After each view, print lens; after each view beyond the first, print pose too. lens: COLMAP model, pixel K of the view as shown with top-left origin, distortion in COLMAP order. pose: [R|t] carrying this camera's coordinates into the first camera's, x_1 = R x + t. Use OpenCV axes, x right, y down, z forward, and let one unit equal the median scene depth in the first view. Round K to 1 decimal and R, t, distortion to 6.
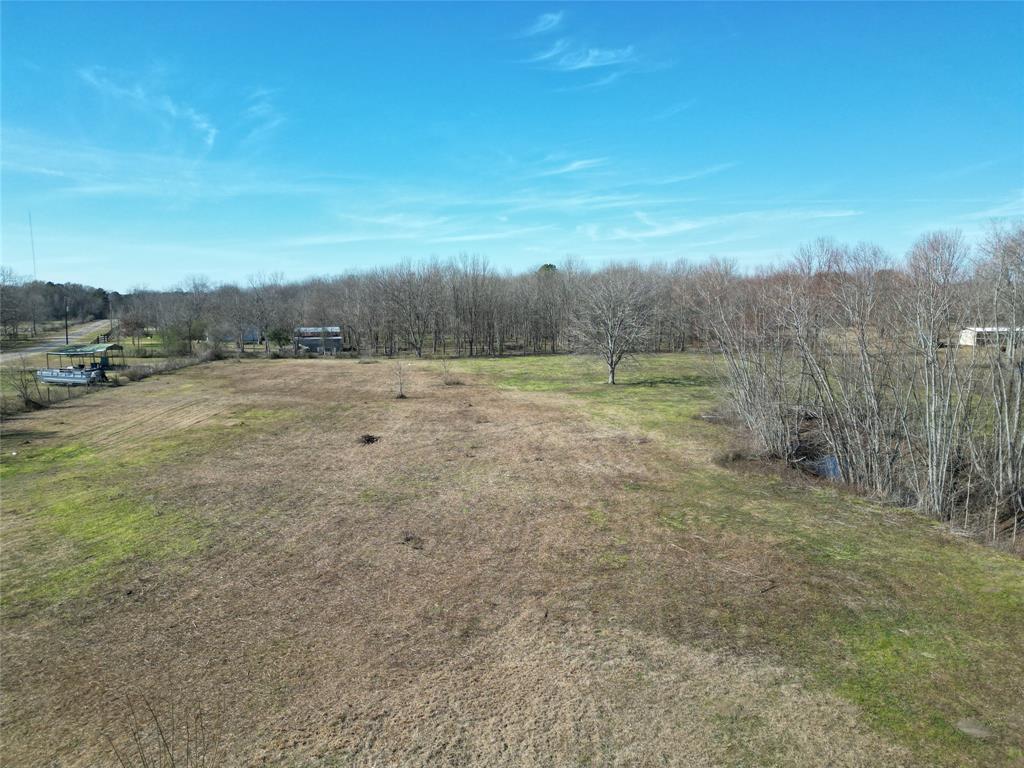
lens RADIAL K [[709.7, 0, 510.6], [0, 709.7, 375.2], [0, 0, 1]] dist [0.050770, -0.035384]
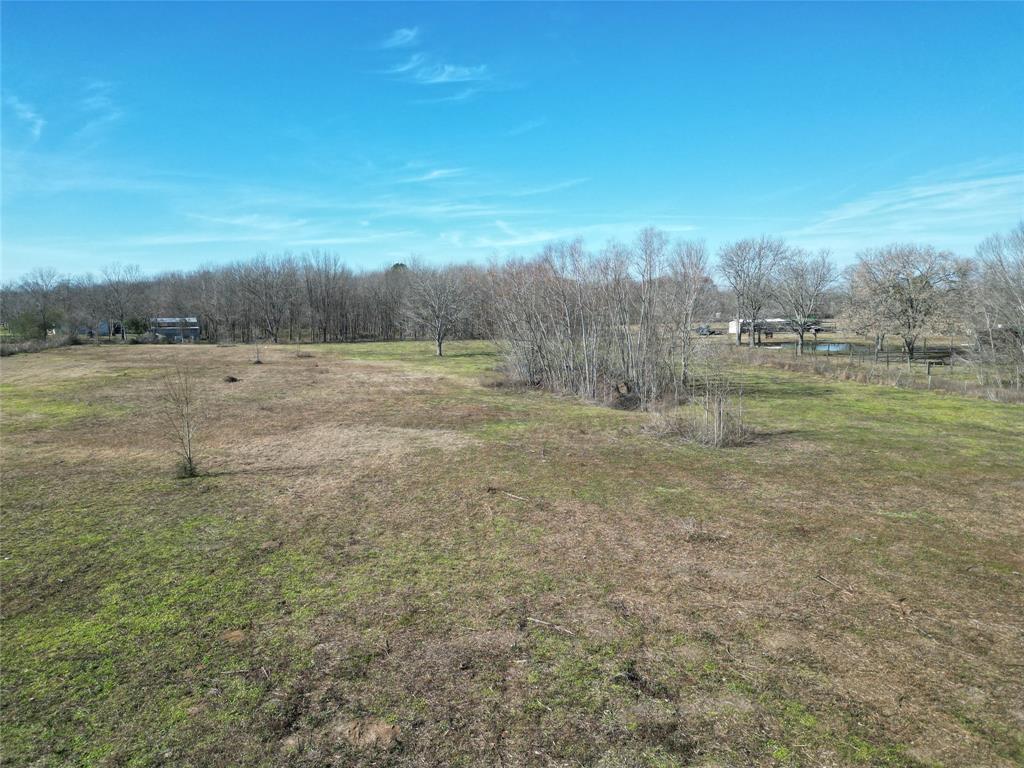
lens RADIAL K [[709.7, 0, 533.1], [0, 709.7, 364.7], [0, 0, 1]] dist [0.050770, -0.035384]
pose [[0.977036, -0.016931, 0.212400, 0.038705], [0.022109, 0.999513, -0.022025, 0.059047], [-0.211923, 0.026215, 0.976935, -0.250111]]
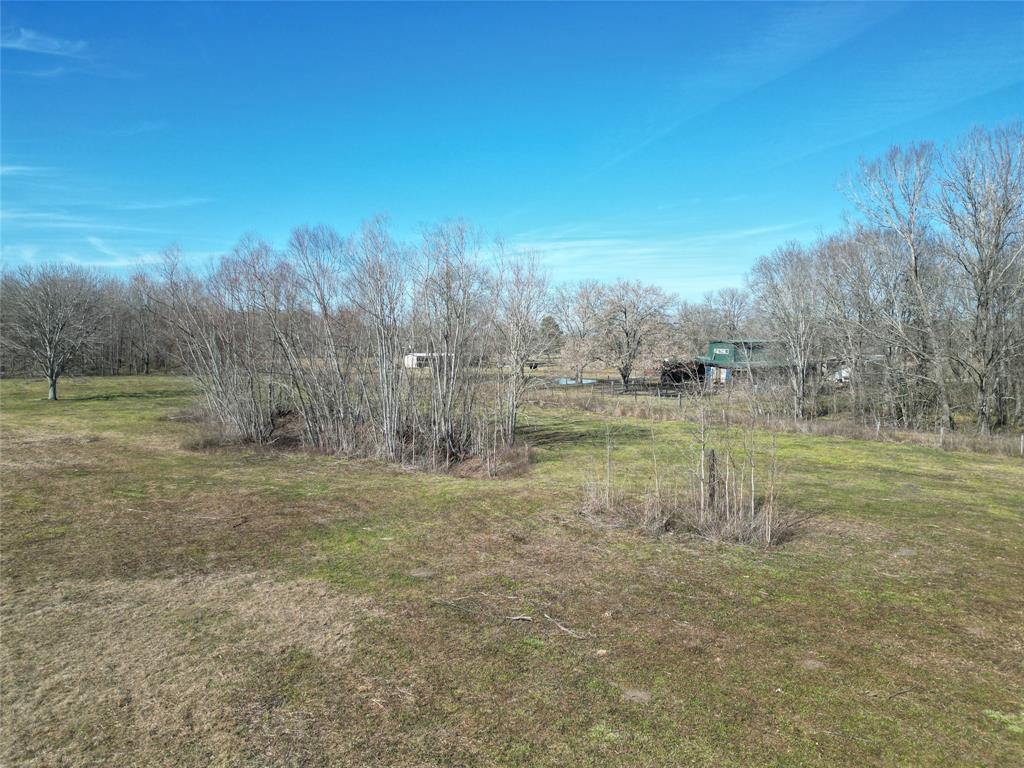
lens RADIAL K [[709.7, 0, 510.8], [0, 709.7, 370.6], [0, 0, 1]] dist [0.050770, -0.035384]
pose [[0.762424, -0.012566, 0.646956, 0.006143], [0.055719, 0.997373, -0.046291, 0.046704], [-0.644675, 0.071341, 0.761121, 0.008566]]
